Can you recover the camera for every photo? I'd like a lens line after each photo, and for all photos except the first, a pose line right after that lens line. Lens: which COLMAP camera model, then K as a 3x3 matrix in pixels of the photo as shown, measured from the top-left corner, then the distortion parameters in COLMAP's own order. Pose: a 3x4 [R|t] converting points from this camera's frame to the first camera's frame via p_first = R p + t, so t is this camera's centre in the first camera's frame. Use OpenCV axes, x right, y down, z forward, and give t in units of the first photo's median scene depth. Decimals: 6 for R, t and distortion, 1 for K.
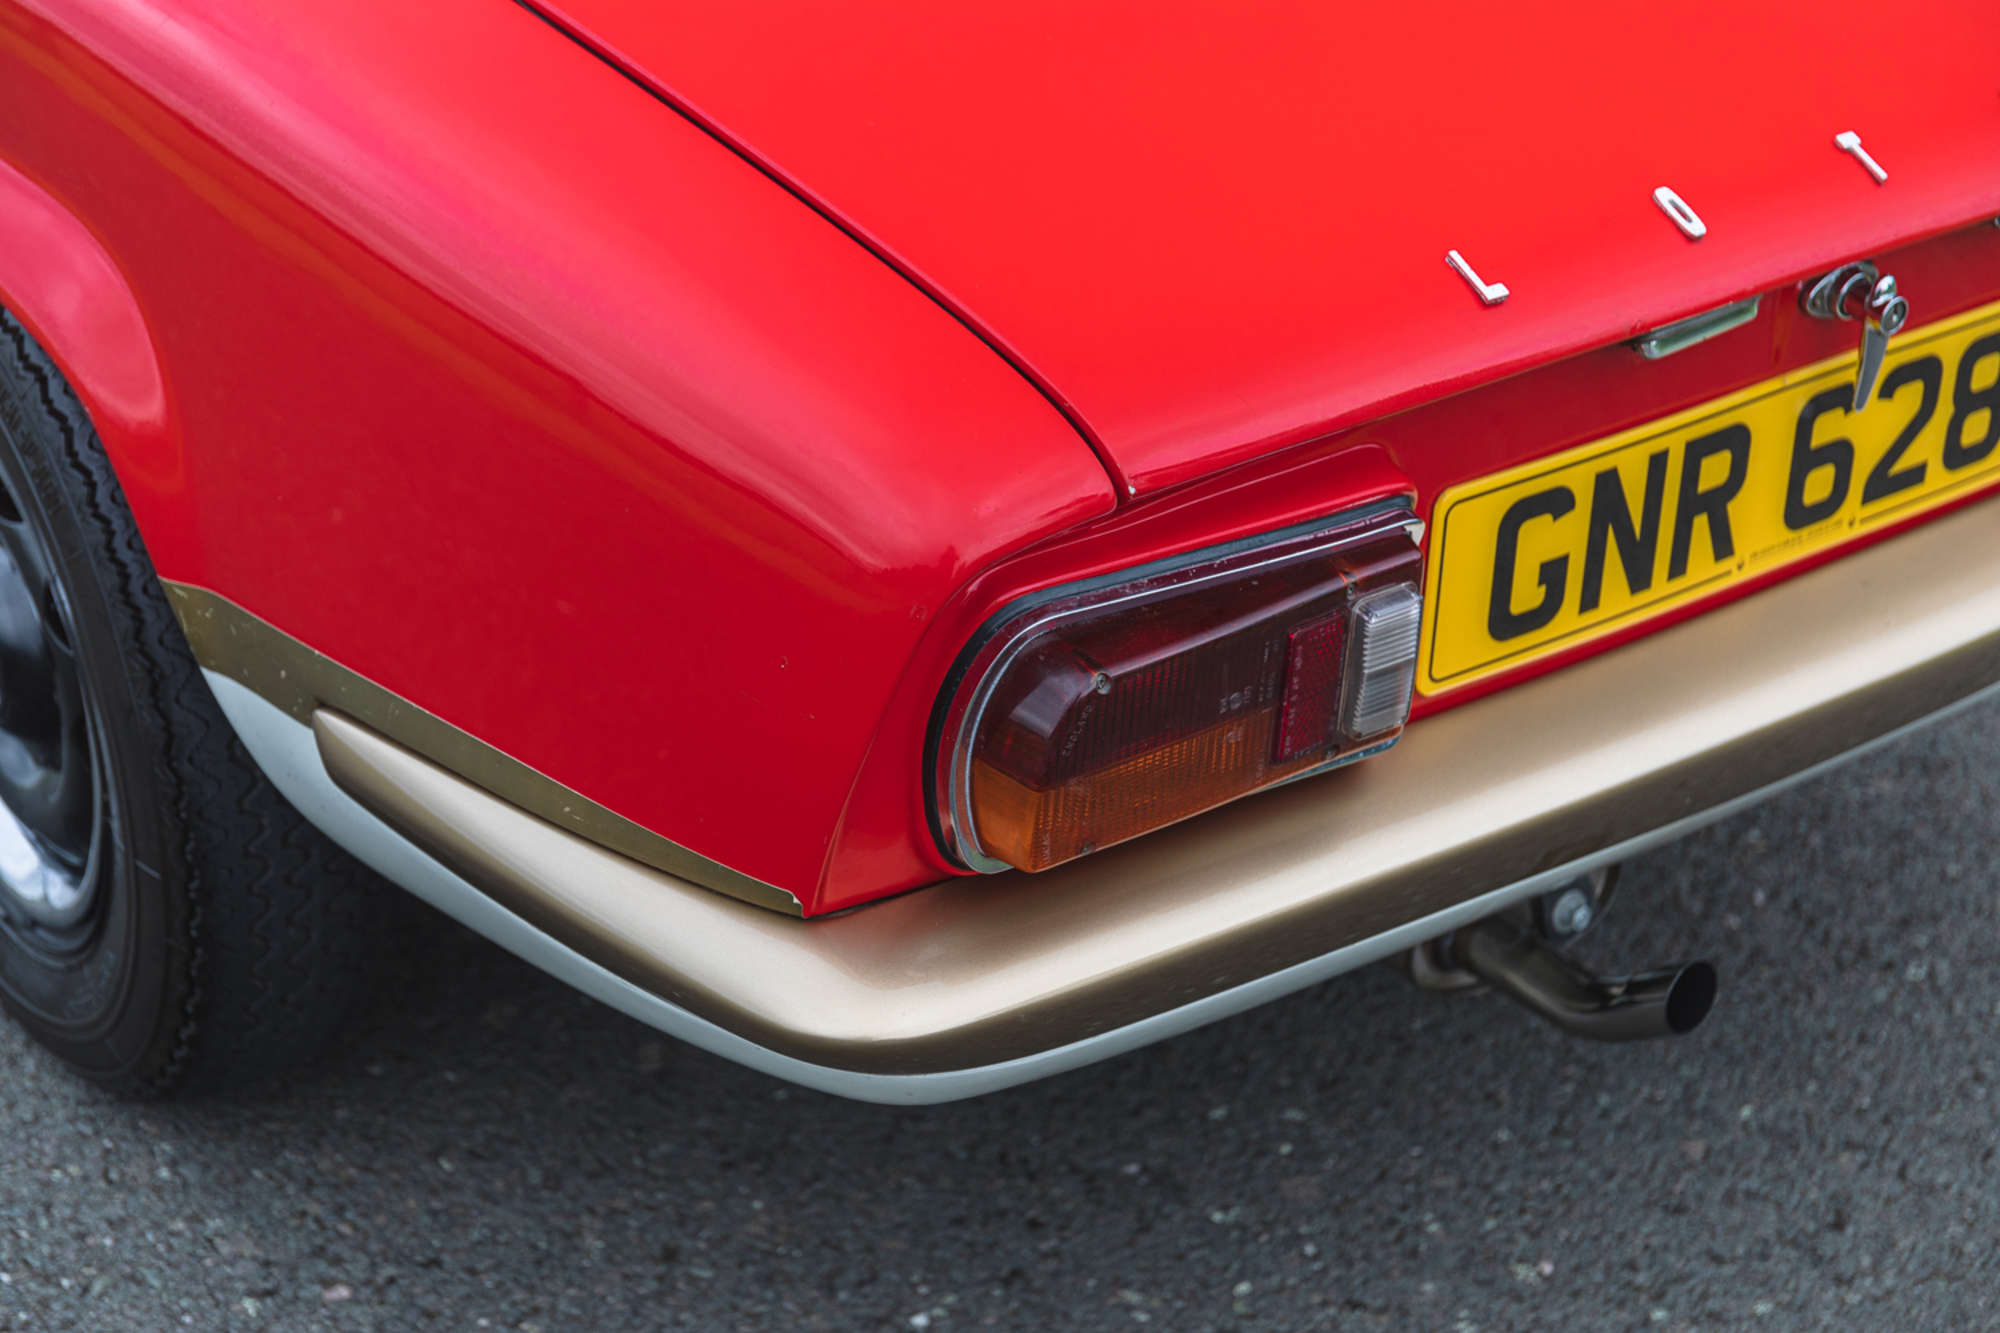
lens RADIAL K [[3978.3, 0, 1056.5], [0, 3978.3, 791.3], [0, 0, 1]] dist [-0.041736, 0.000000]
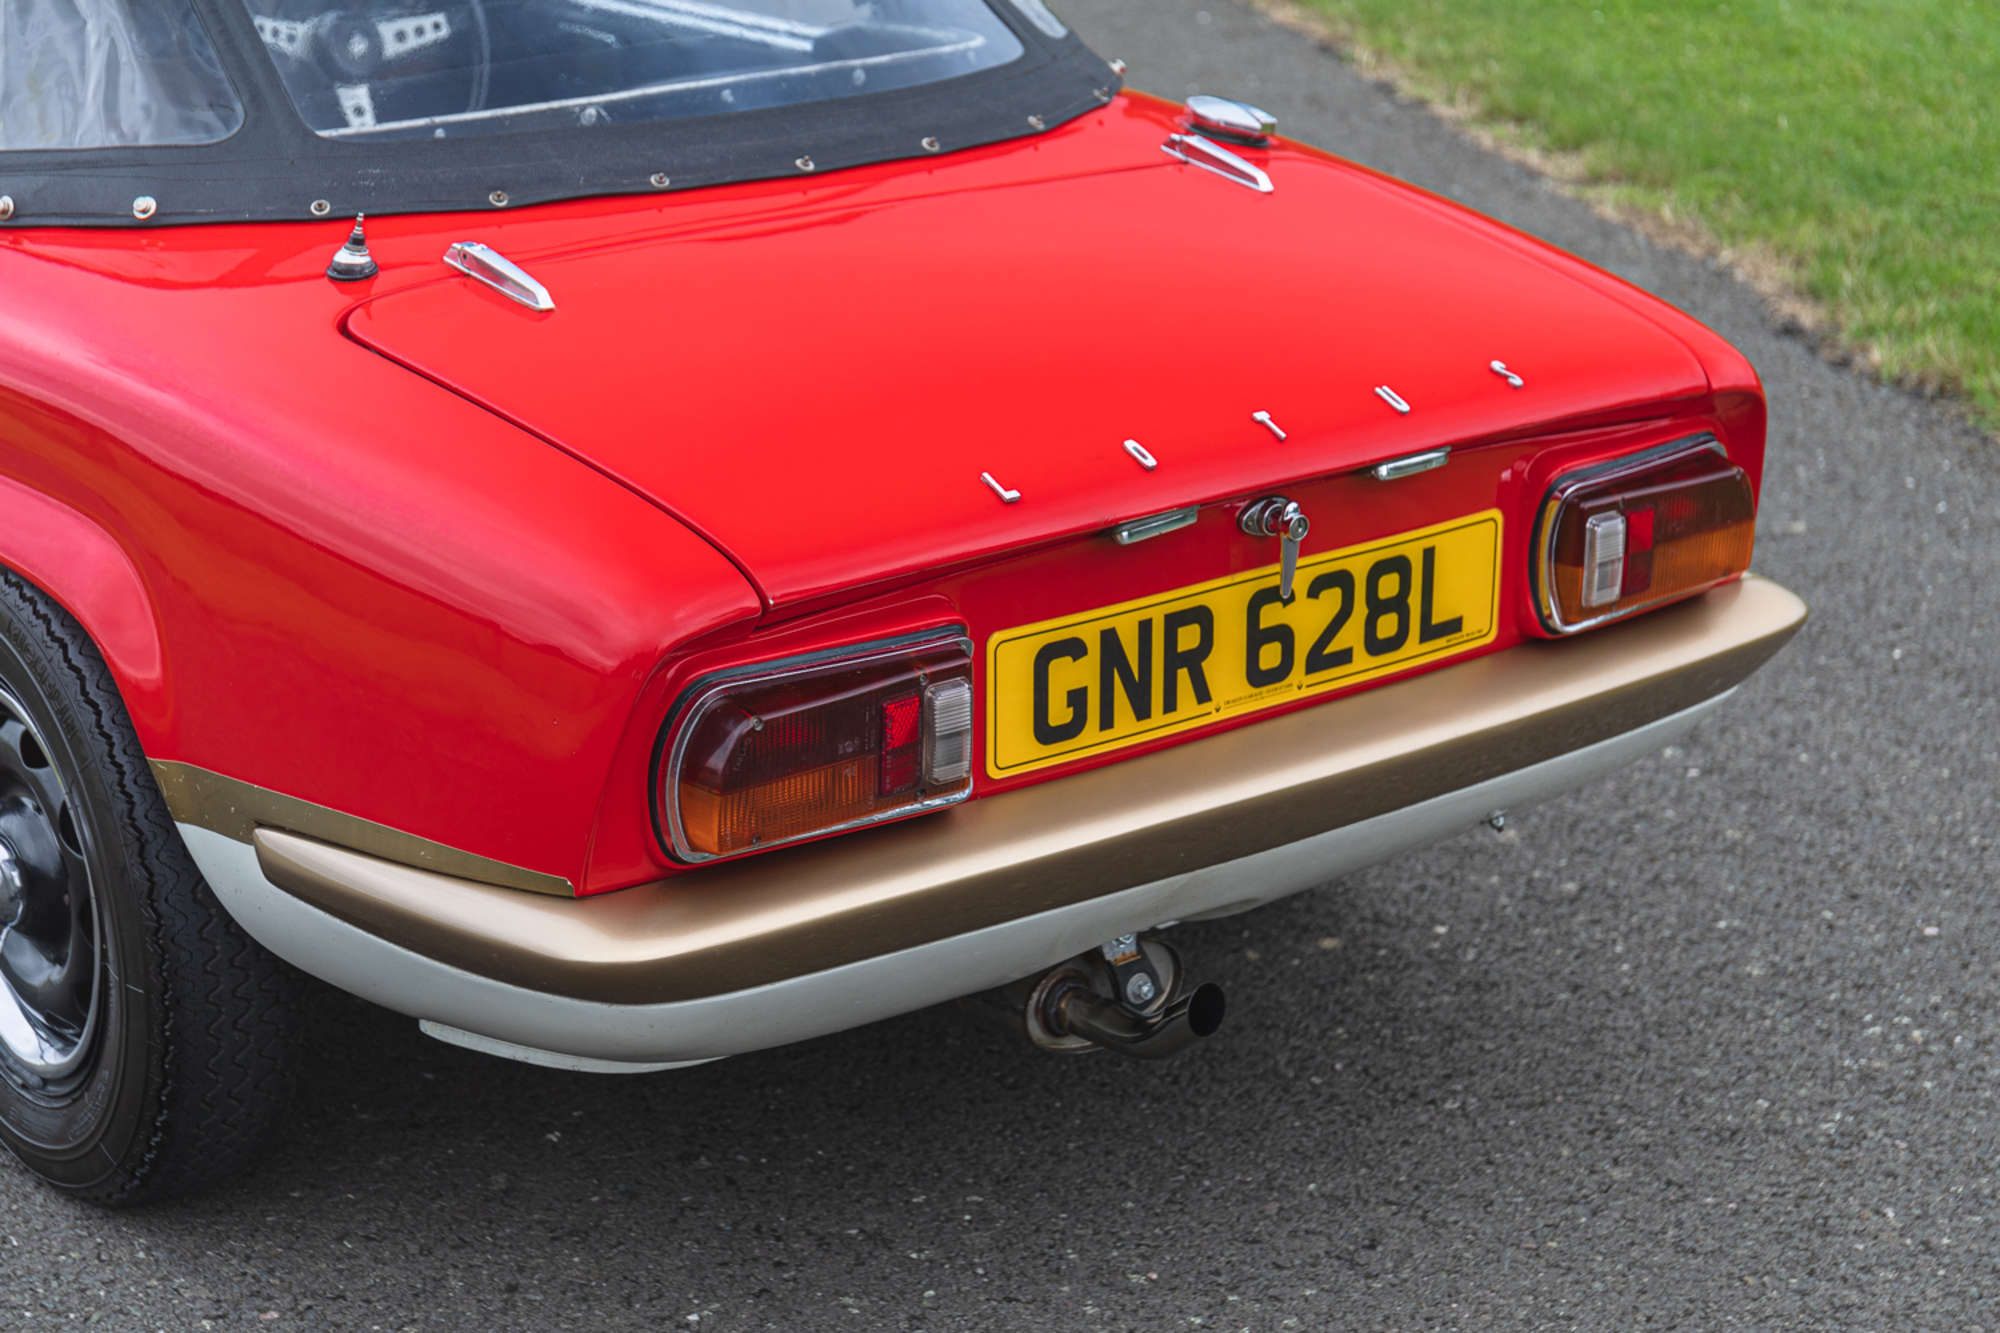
lens RADIAL K [[3953.8, 0, 989.1], [0, 3953.8, 669.6], [0, 0, 1]] dist [-0.018283, 0.000000]
pose [[0.998955, -0.043620, 0.013675, 0.058835], [0.045491, 0.978029, -0.203443, 0.195303], [-0.004500, 0.203853, 0.978991, -0.385599]]
